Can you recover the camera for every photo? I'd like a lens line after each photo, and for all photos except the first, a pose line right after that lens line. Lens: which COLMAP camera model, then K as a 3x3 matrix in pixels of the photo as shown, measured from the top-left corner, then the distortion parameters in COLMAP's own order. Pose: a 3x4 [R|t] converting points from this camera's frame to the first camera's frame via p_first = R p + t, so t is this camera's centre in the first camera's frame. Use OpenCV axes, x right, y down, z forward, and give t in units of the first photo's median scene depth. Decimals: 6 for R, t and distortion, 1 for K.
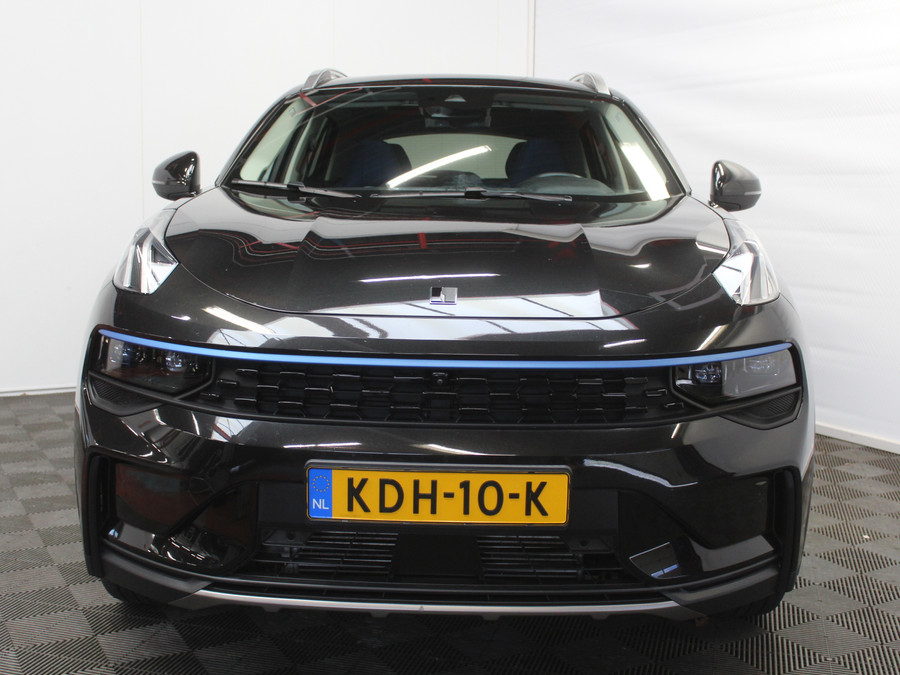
lens RADIAL K [[1068.2, 0, 443.6], [0, 1068.2, 337.6], [0, 0, 1]] dist [-0.072134, 0.000000]
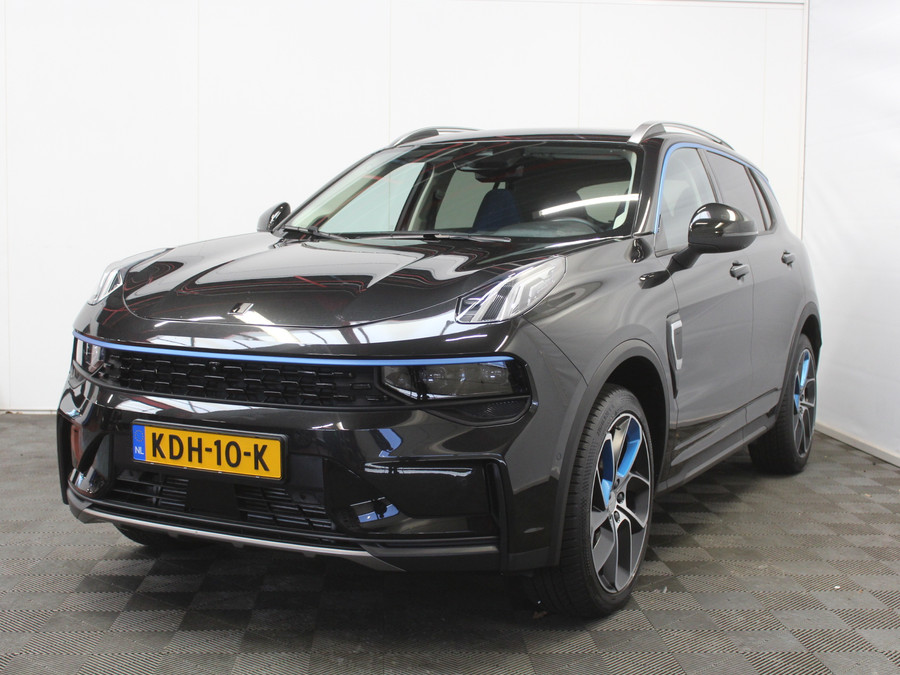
lens RADIAL K [[1241.3, 0, 454.1], [0, 1241.3, 344.6], [0, 0, 1]] dist [0.025591, 0.000000]
pose [[0.888321, 0.033720, -0.457984, 1.002061], [-0.058626, 0.997467, -0.040273, 0.056294], [0.455466, 0.062625, 0.888048, -0.292444]]
